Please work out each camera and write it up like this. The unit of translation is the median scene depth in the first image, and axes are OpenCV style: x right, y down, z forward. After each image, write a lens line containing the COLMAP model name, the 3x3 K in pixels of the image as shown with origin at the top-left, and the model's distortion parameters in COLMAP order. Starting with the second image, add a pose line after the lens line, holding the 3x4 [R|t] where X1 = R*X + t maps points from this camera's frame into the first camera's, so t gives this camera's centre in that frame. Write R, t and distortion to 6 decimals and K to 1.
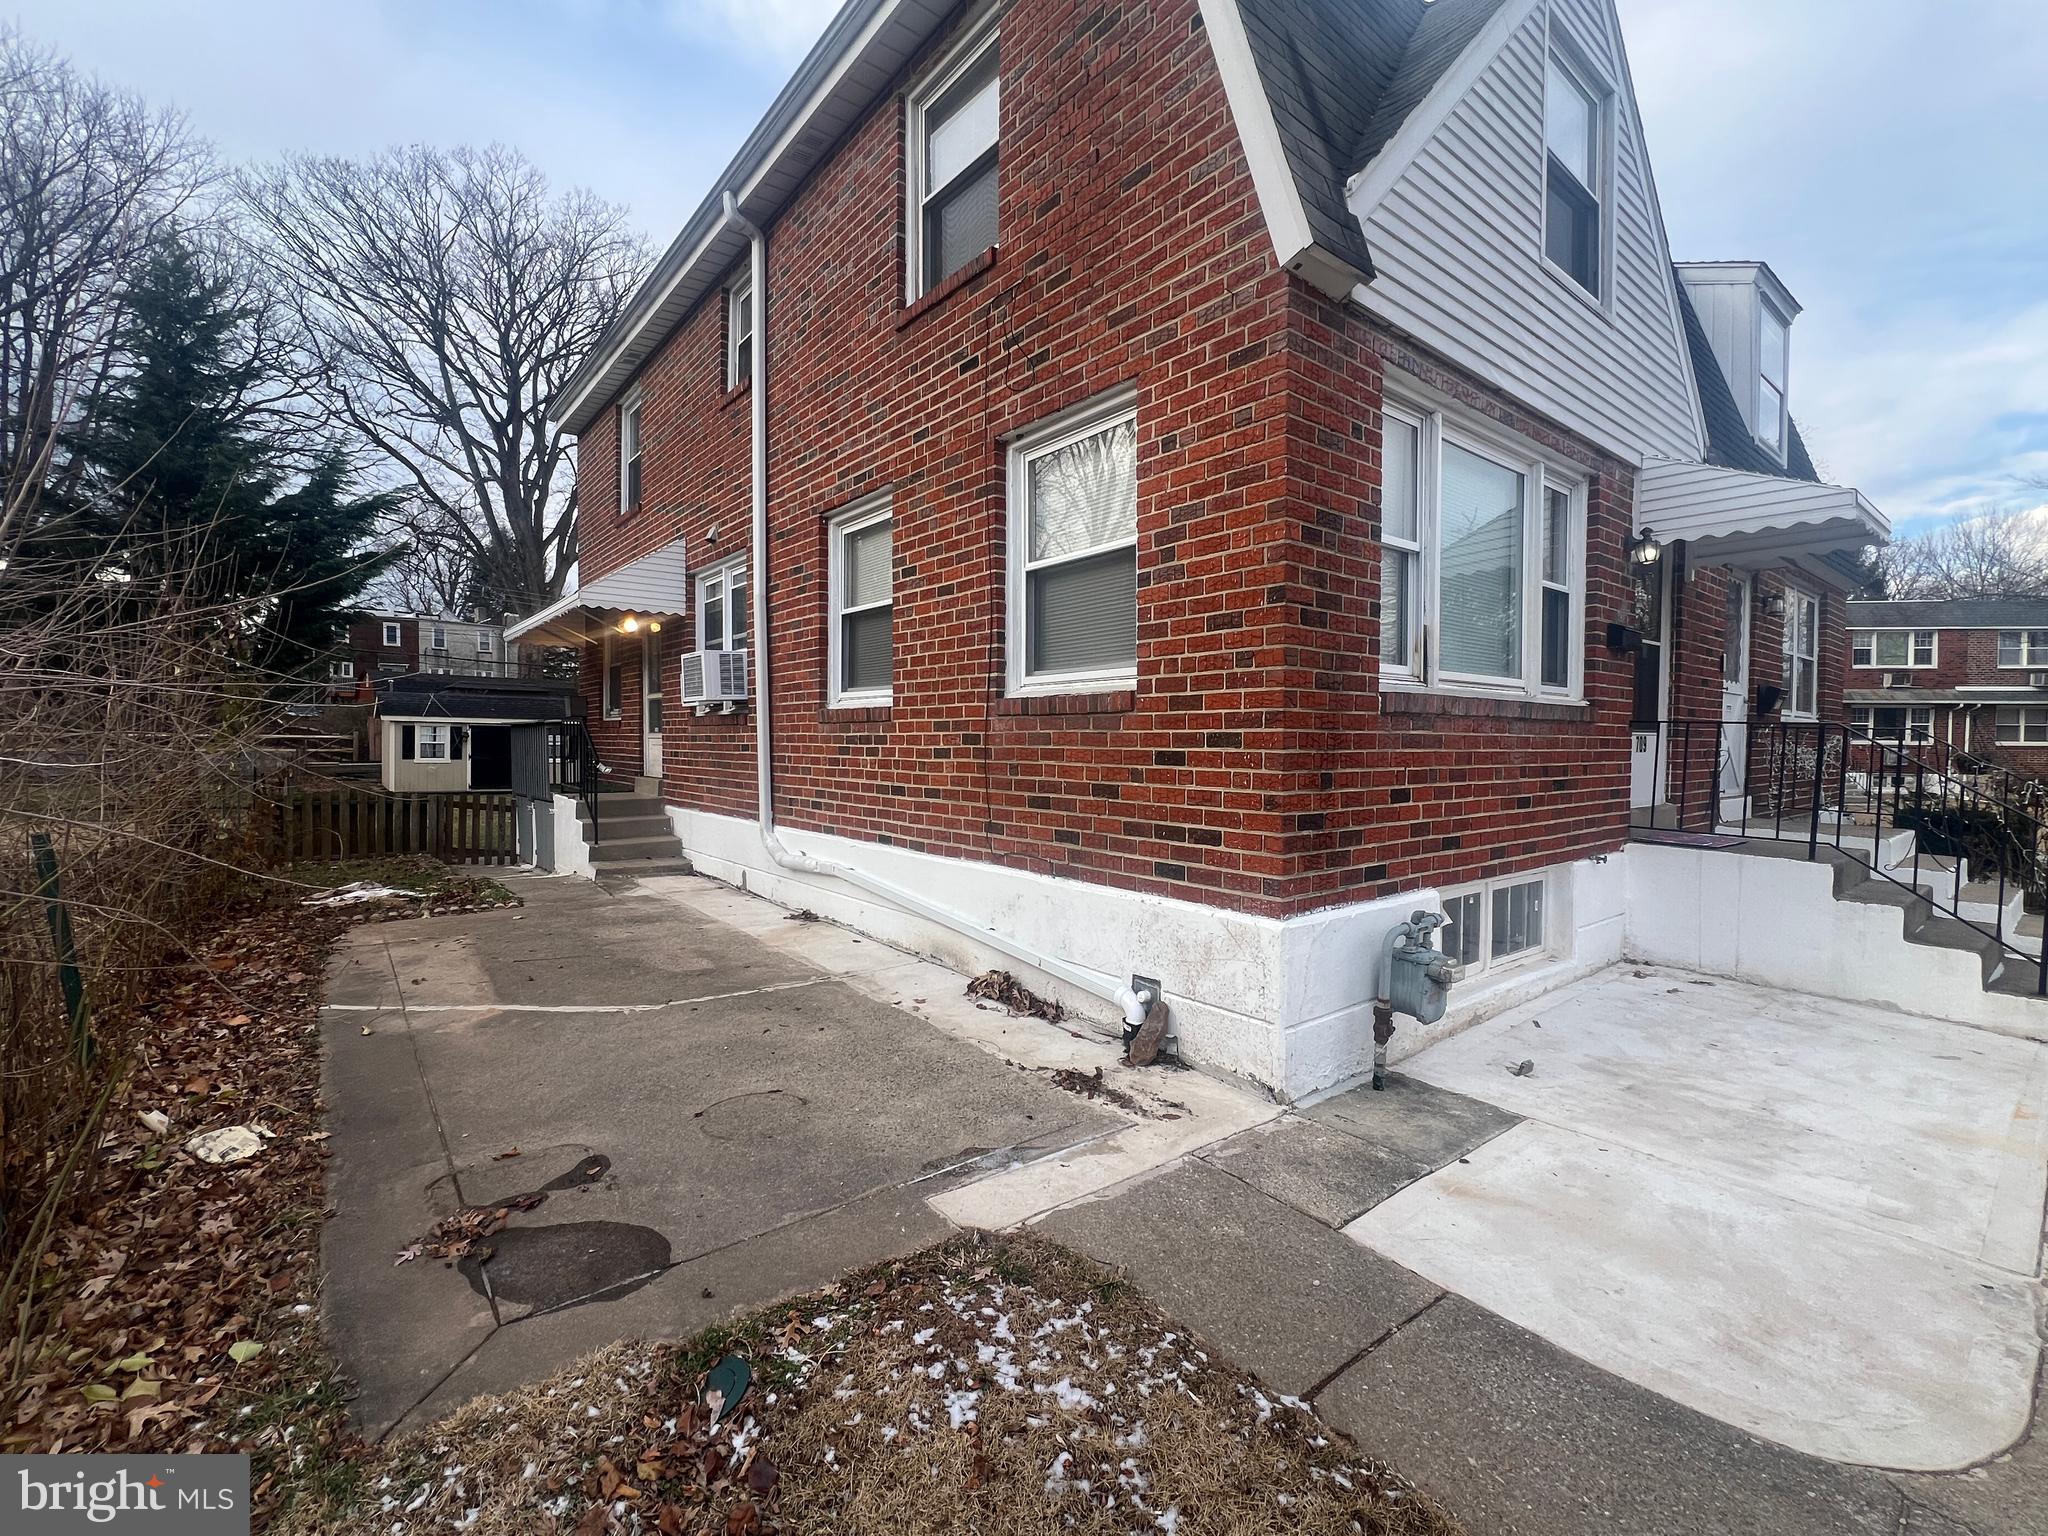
lens RADIAL K [[887.4, 0, 1030.0], [0, 887.4, 760.3], [0, 0, 1]] dist [-0.007049, 0.000047]
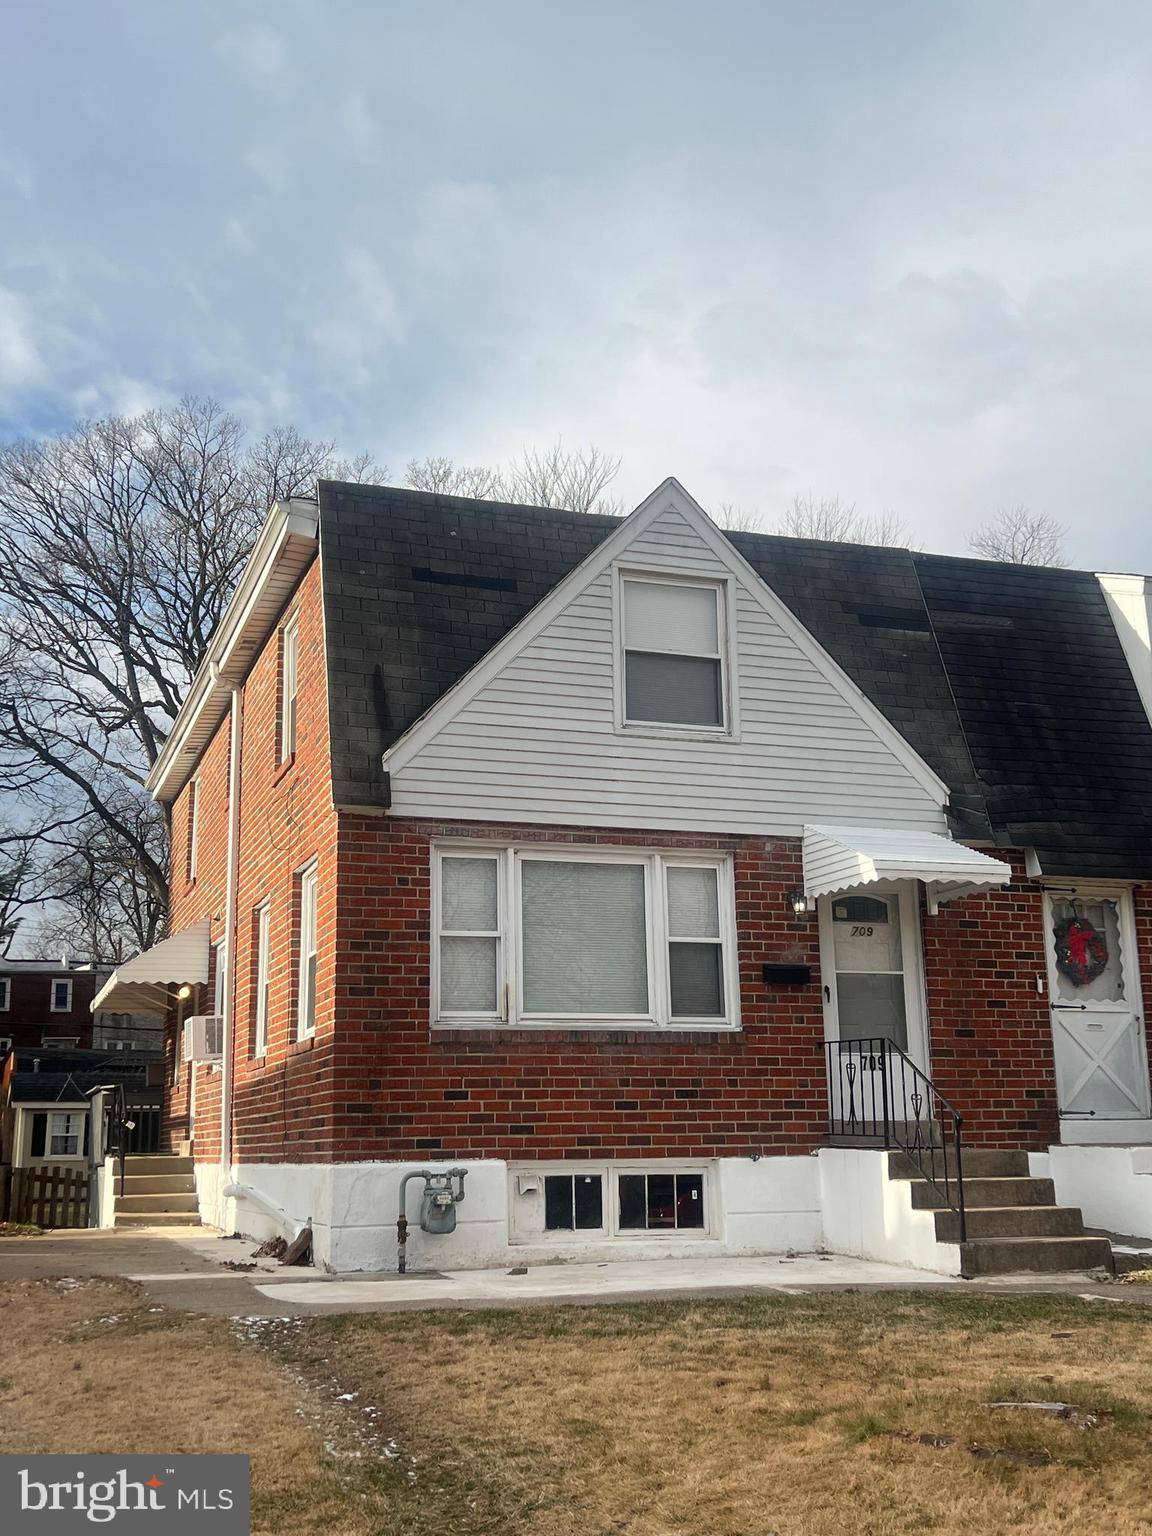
lens RADIAL K [[1630.2, 0, 576.0], [0, 1630.2, 768.0], [0, 0, 1]] dist [0.172951, -0.483042]
pose [[0.943045, -0.094697, -0.318902, 0.591913], [0.013880, 0.968994, -0.246695, 0.073382], [0.332376, 0.228218, 0.915119, -0.646602]]
